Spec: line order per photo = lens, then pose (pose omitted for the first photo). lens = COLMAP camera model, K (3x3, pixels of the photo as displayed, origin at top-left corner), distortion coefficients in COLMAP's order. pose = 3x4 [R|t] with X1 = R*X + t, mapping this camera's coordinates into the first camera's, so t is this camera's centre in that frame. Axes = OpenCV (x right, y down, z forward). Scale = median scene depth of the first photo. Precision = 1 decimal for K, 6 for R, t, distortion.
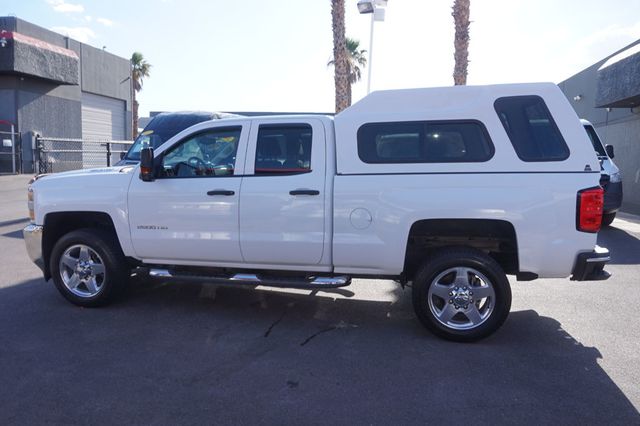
lens RADIAL K [[428.3, 0, 319.0], [0, 428.3, 217.0], [0, 0, 1]] dist [-0.029983, 0.025424]
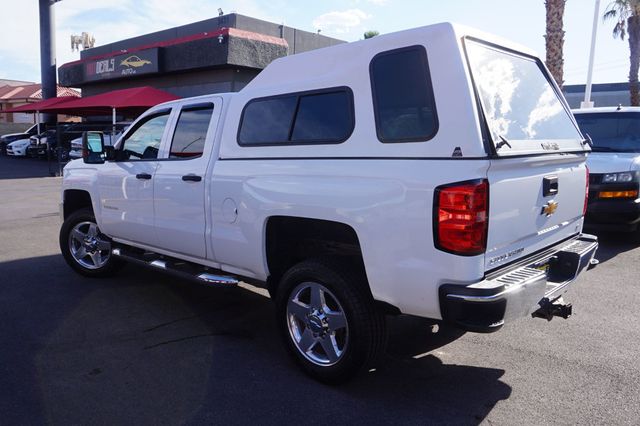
lens RADIAL K [[510.5, 0, 322.5], [0, 510.5, 206.7], [0, 0, 1]] dist [-0.018676, -0.000108]
pose [[0.853336, 0.058426, -0.518078, 0.651988], [-0.068815, 0.997629, -0.000838, -0.013360], [0.516800, 0.036367, 0.855333, 0.179098]]
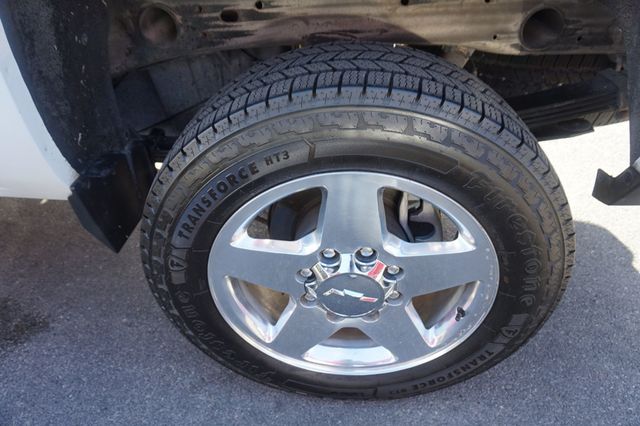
lens RADIAL K [[428.3, 0, 317.7], [0, 428.3, 214.6], [0, 0, 1]] dist [-0.029983, 0.025424]
pose [[0.989038, -0.098245, 0.110232, 0.239436], [0.034666, 0.880159, 0.473412, 0.038145], [-0.143532, -0.464401, 0.873917, 0.668112]]
